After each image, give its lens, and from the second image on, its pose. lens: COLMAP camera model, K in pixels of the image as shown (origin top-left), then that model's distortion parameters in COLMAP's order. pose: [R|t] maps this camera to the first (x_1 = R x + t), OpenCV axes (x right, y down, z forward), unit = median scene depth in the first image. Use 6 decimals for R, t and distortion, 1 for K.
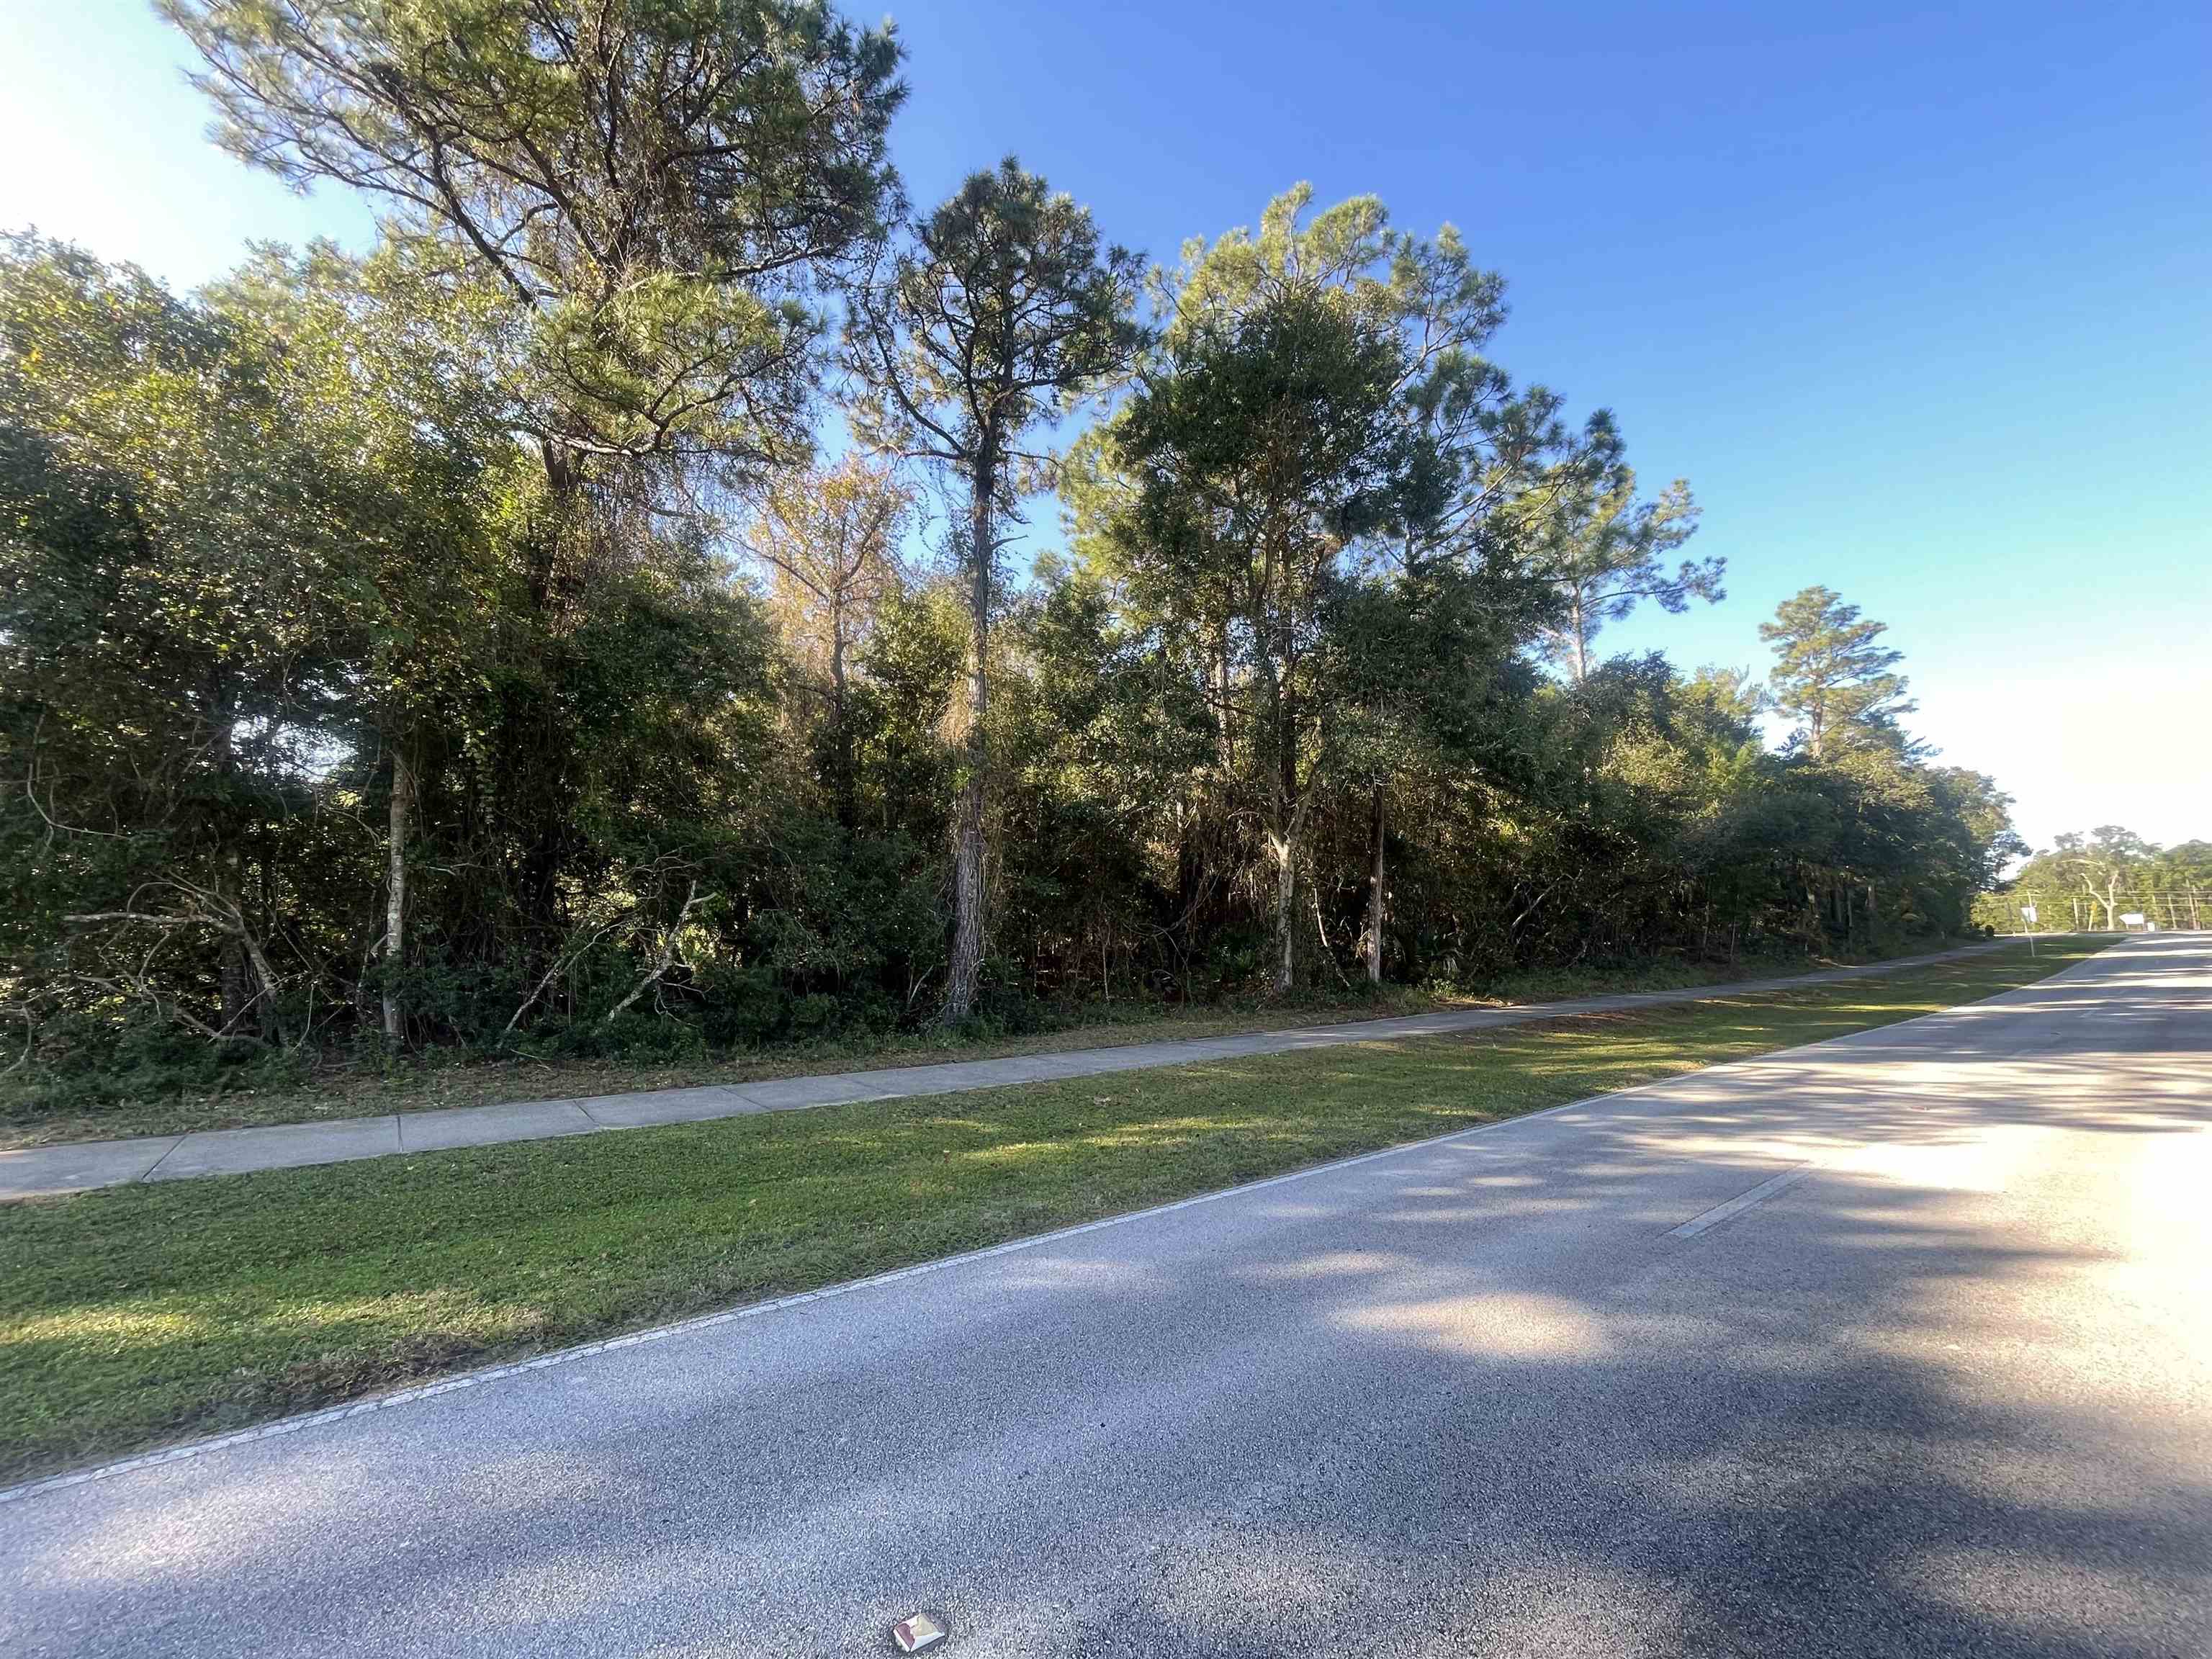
lens RADIAL K [[898.6, 0, 1103.5], [0, 898.6, 827.6], [0, 0, 1]] dist [0.009432, -0.001839]
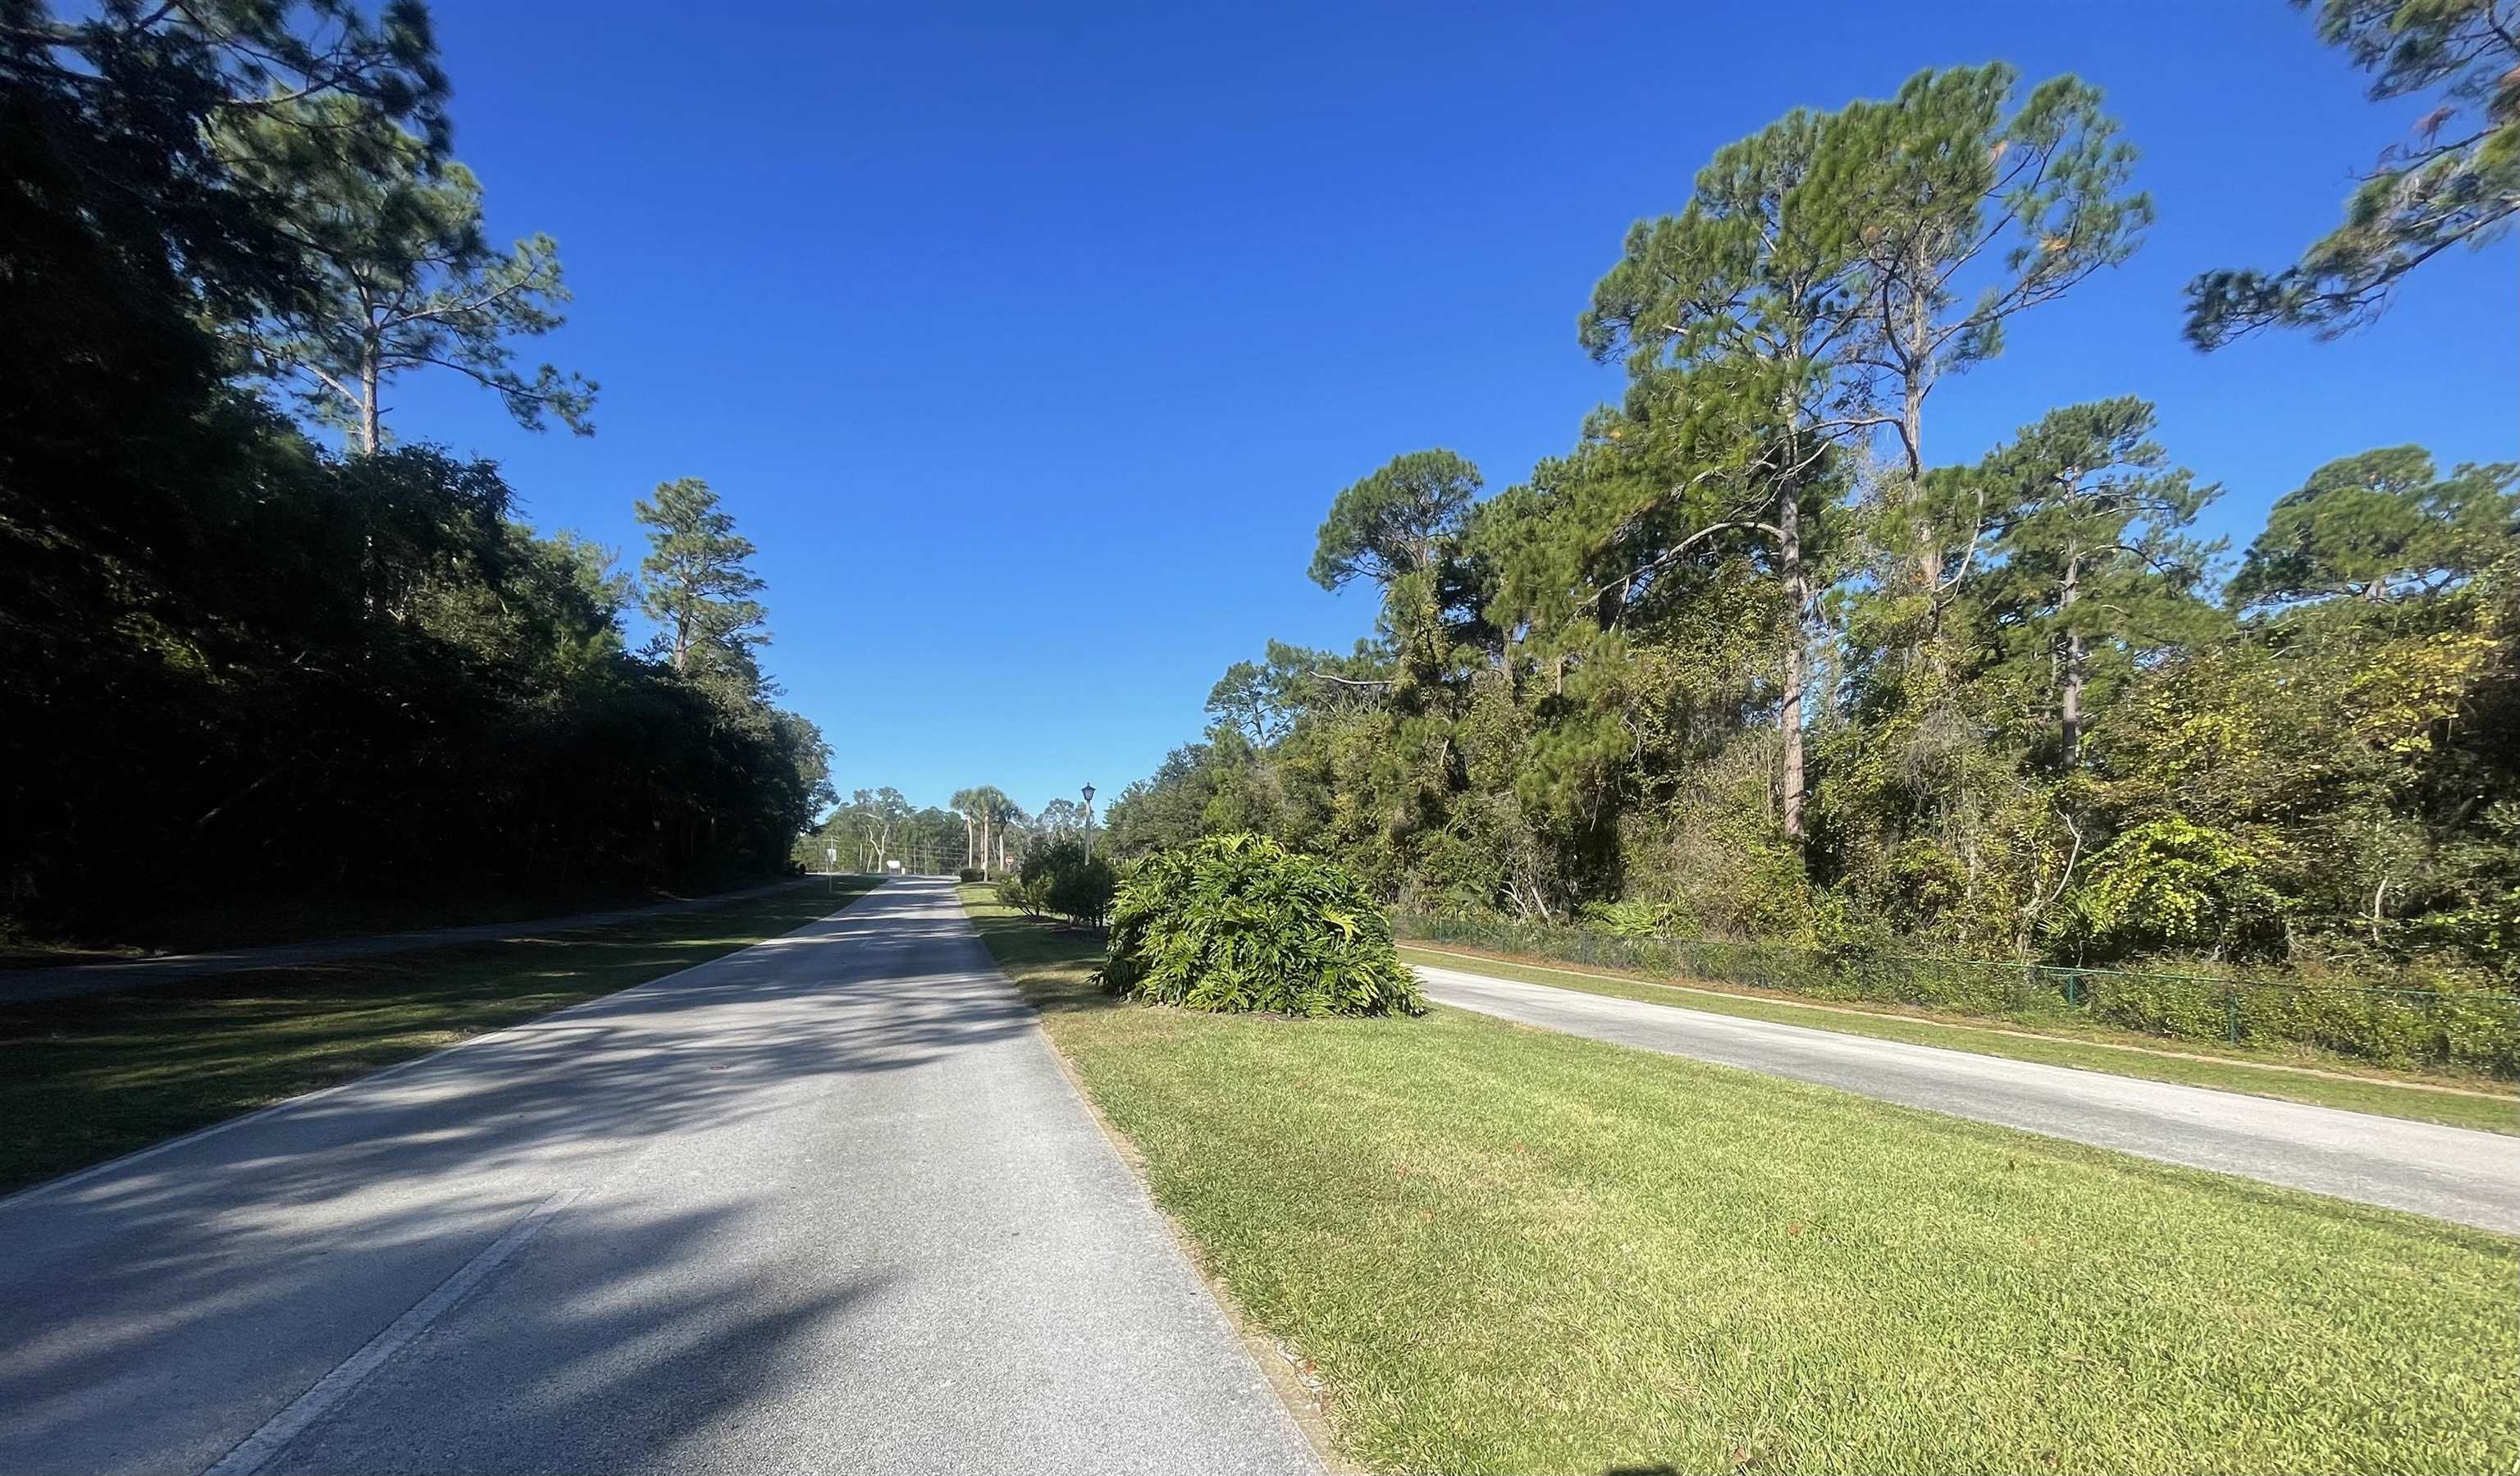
lens RADIAL K [[1027.3, 0, 1252.0], [0, 1027.3, 944.9], [0, 0, 1]] dist [0.001471, 0.001845]
pose [[0.376379, -0.025859, 0.926105, 0.044885], [-0.157333, 0.983307, 0.091398, 0.007830], [-0.913009, -0.180107, 0.366028, 0.047868]]
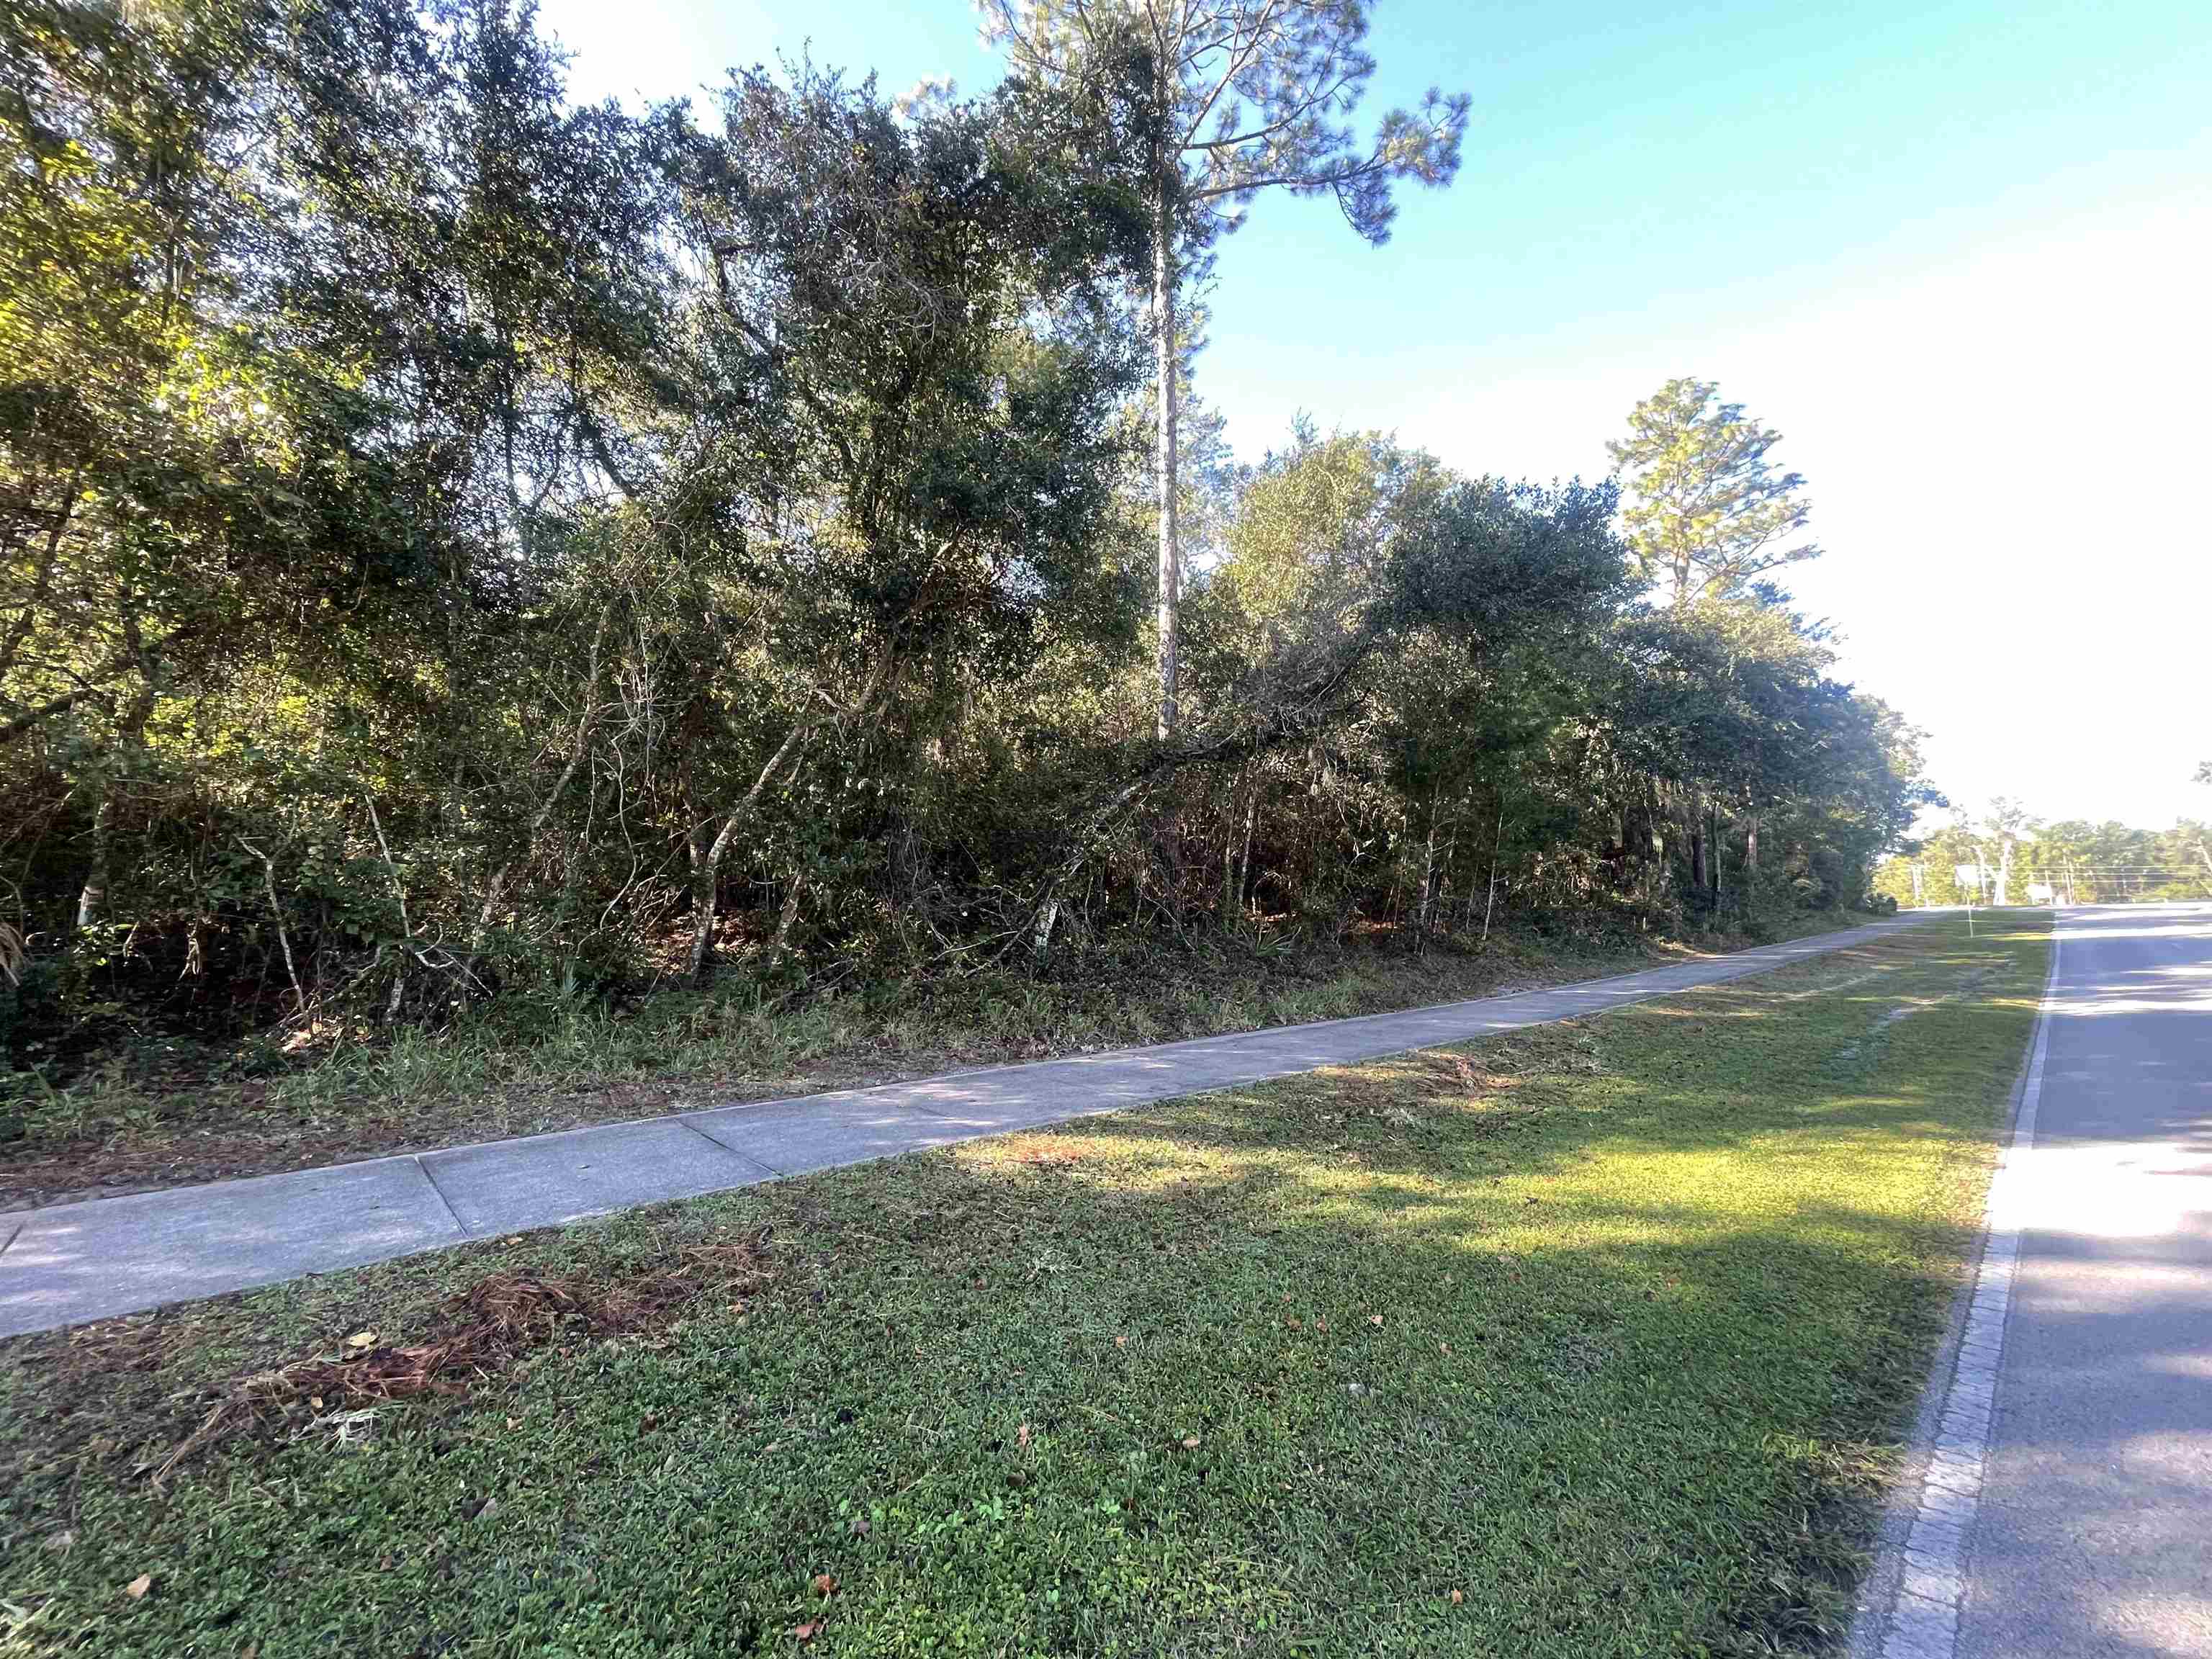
lens RADIAL K [[898.6, 0, 1098.7], [0, 898.6, 821.5], [0, 0, 1]] dist [0.009432, -0.001839]
pose [[0.997444, 0.008751, 0.070916, 0.352382], [-0.010042, 0.999790, 0.017869, 0.054495], [-0.070744, -0.018536, 0.997322, 0.405571]]
